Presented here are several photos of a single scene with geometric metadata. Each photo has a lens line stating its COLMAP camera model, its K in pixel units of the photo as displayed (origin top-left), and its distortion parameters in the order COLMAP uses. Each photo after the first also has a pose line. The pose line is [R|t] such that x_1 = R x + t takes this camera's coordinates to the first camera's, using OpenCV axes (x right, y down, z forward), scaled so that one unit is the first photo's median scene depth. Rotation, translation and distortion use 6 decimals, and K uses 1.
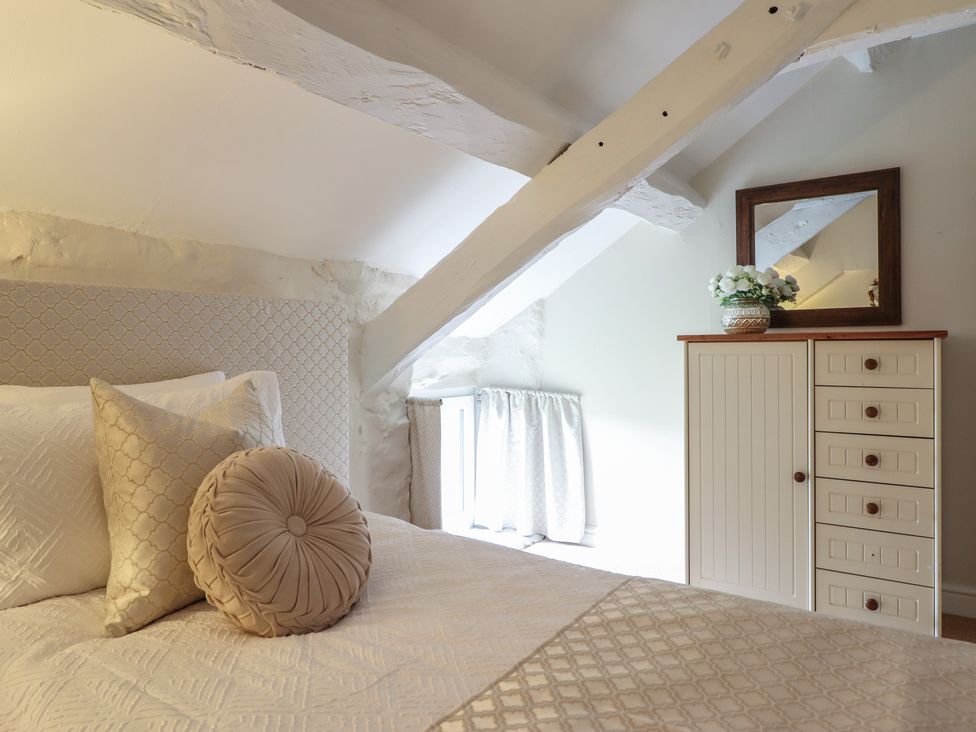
lens RADIAL K [[646.9, 0, 488.5], [0, 646.9, 347.5], [0, 0, 1]] dist [-0.003164, -0.005622]
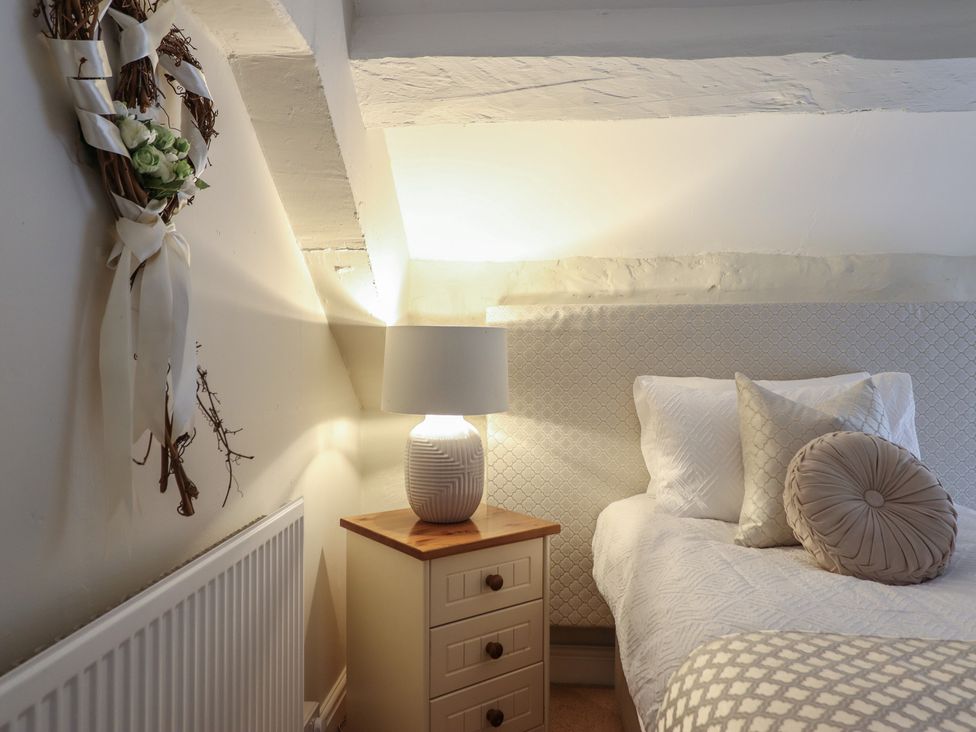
lens RADIAL K [[718.8, 0, 488.6], [0, 718.8, 350.8], [0, 0, 1]] dist [-0.001735, -0.000588]
pose [[0.526410, -0.003510, -0.850223, 0.463719], [0.002541, 0.999994, -0.002555, 0.002499], [0.850227, -0.000815, 0.526416, -0.312827]]
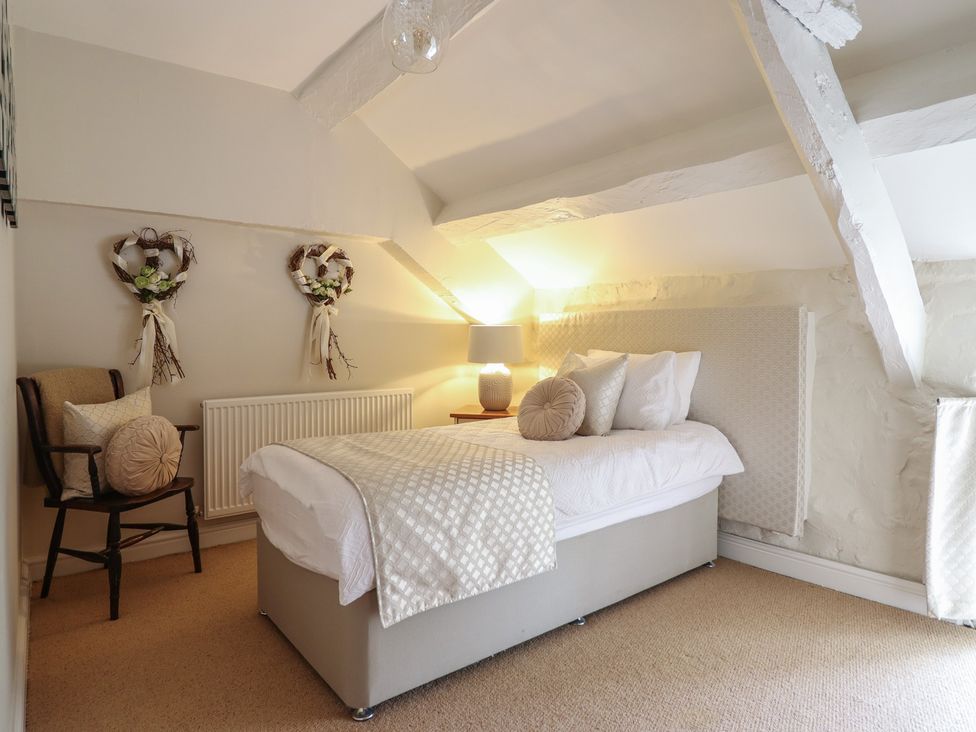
lens RADIAL K [[646.9, 0, 488.5], [0, 646.9, 347.5], [0, 0, 1]] dist [-0.003164, -0.005622]
pose [[-0.313742, 0.031307, -0.948992, 2.318721], [0.004256, 0.999493, 0.031566, -0.052864], [0.949499, 0.005865, -0.313716, 1.622551]]
